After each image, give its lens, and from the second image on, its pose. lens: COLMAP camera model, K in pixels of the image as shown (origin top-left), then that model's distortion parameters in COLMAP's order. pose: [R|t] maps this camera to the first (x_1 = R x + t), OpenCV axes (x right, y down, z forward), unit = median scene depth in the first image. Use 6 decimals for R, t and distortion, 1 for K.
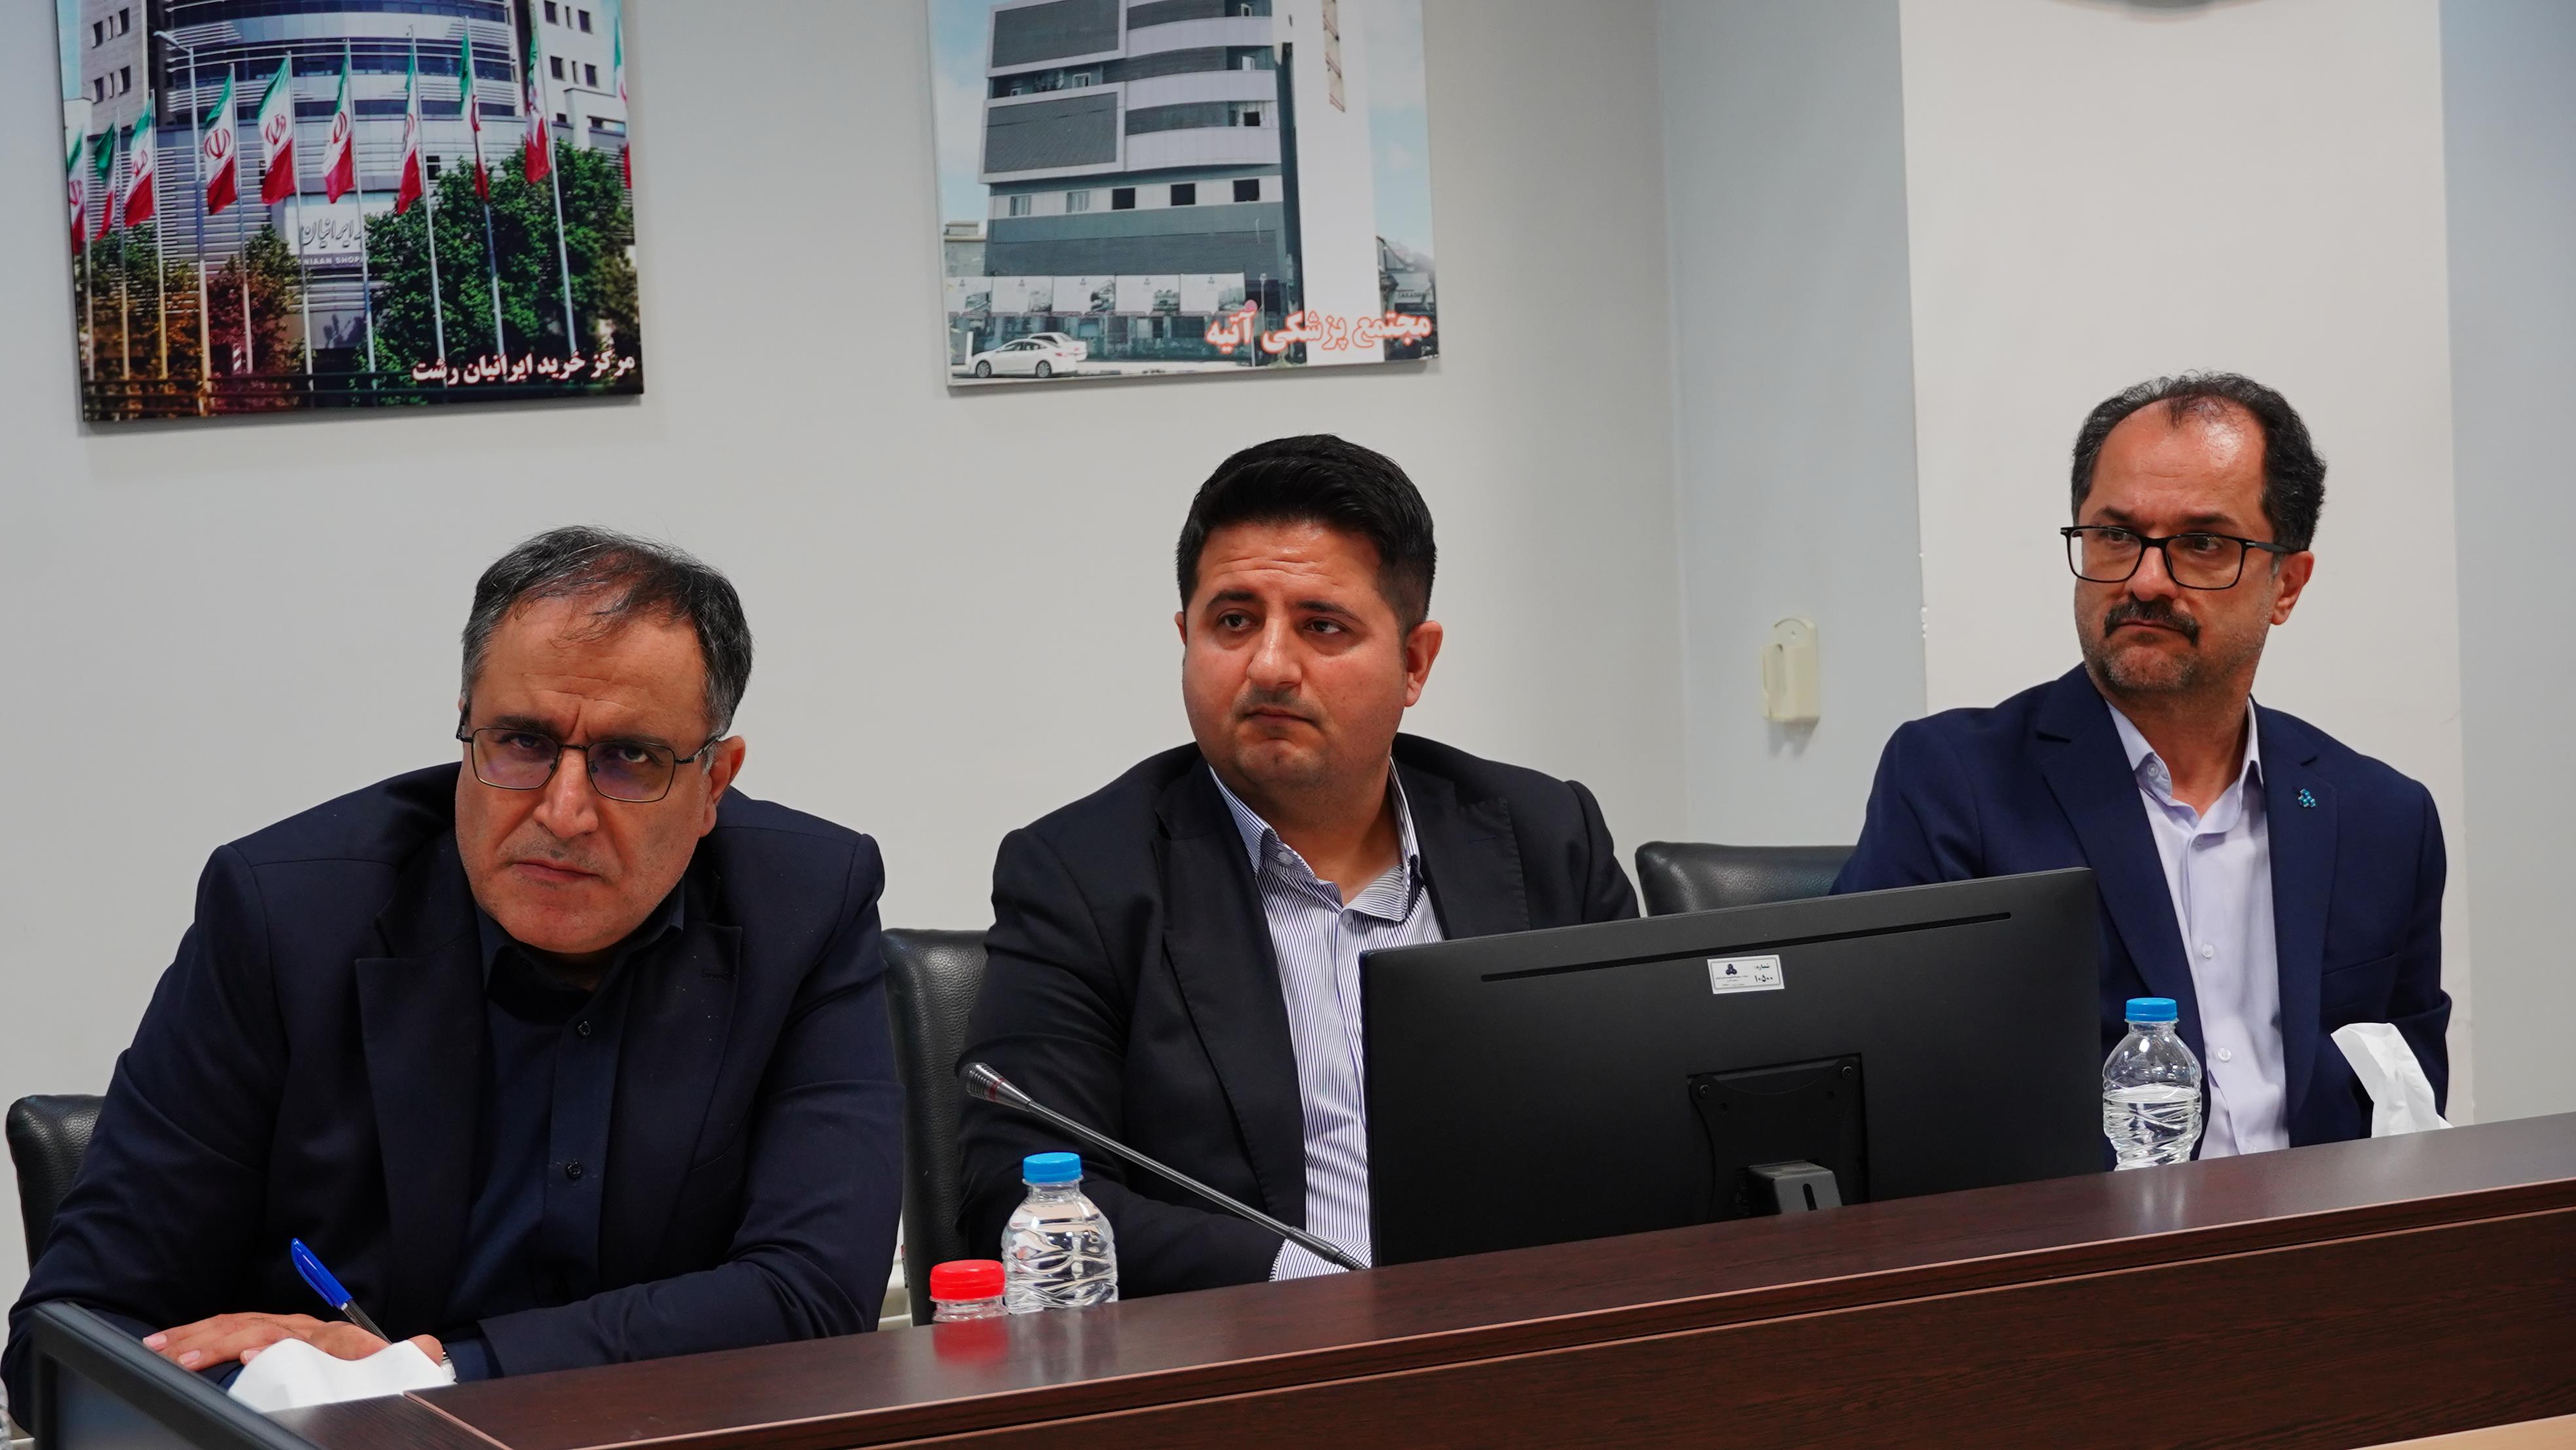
lens RADIAL K [[5468.4, 0, 1287.8], [0, 5468.4, 727.3], [0, 0, 1]] dist [0.074155, 0.000000]
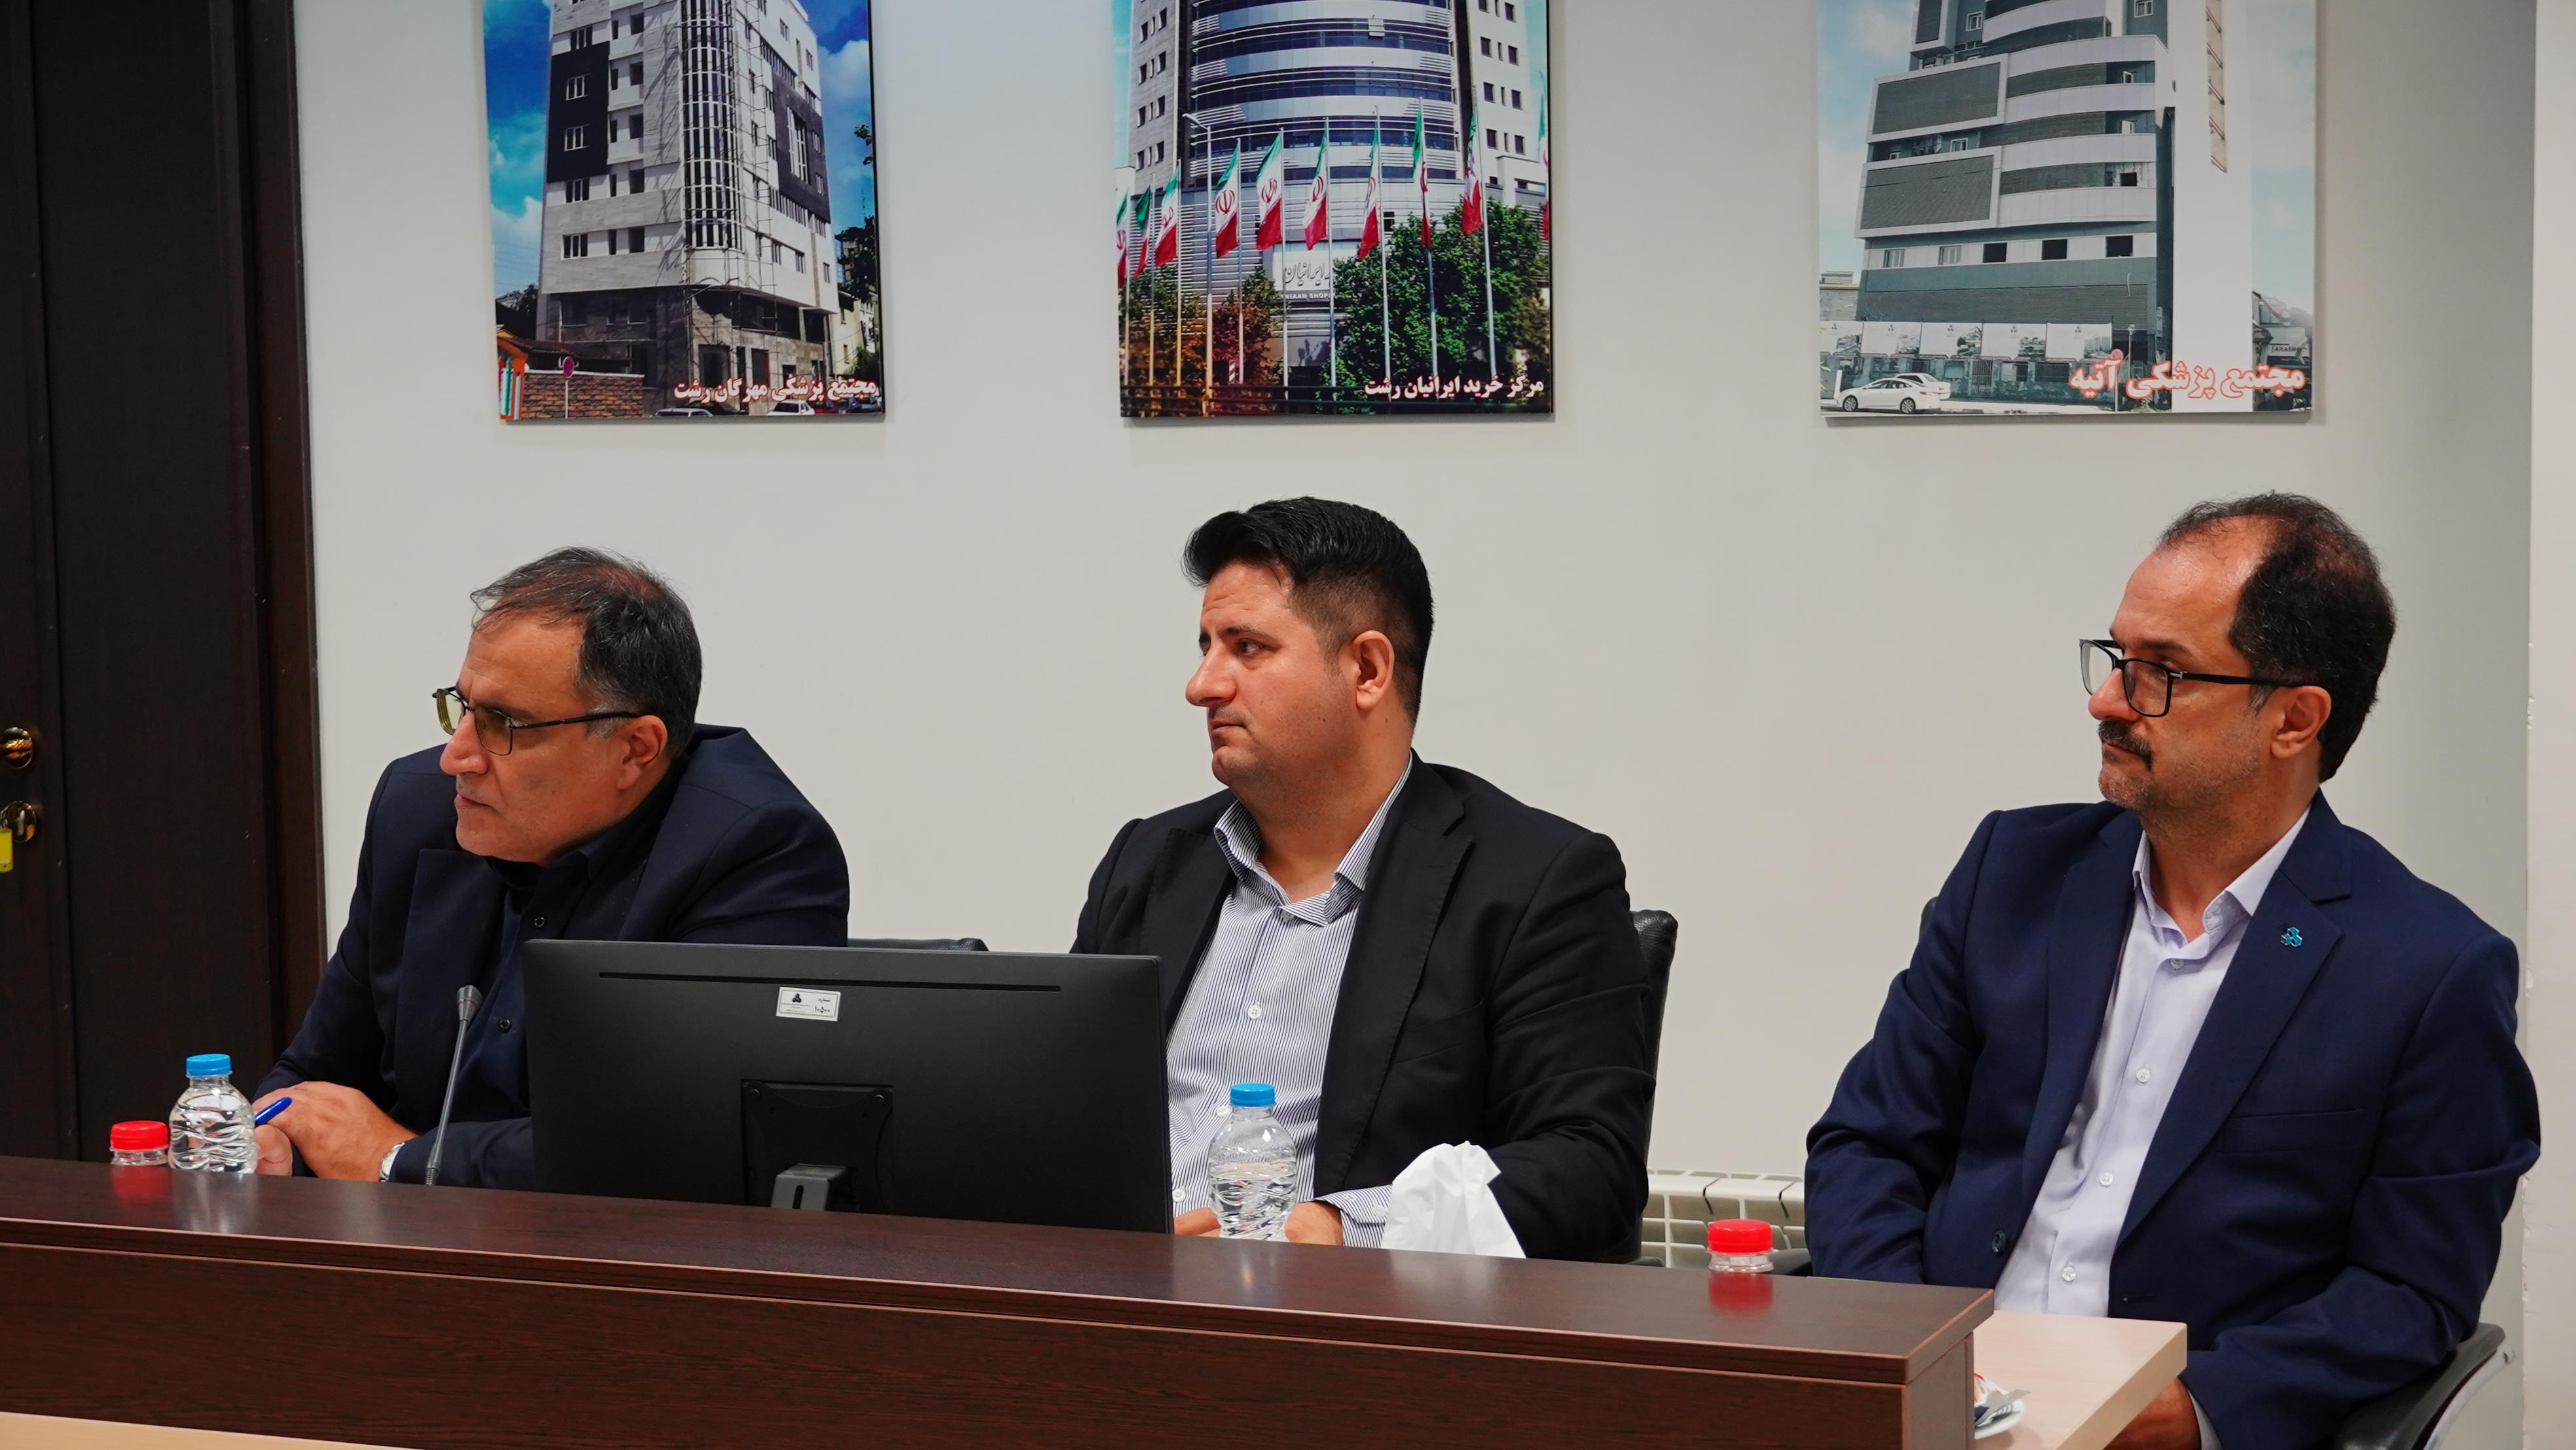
lens RADIAL K [[4917.1, 0, 1289.1], [0, 4917.1, 725.1], [0, 0, 1]] dist [0.096293, 0.000000]
pose [[0.639947, 0.104301, -0.761308, 0.670552], [-0.067221, 0.994546, 0.079750, -0.075370], [0.765474, 0.000141, 0.643467, 0.271206]]
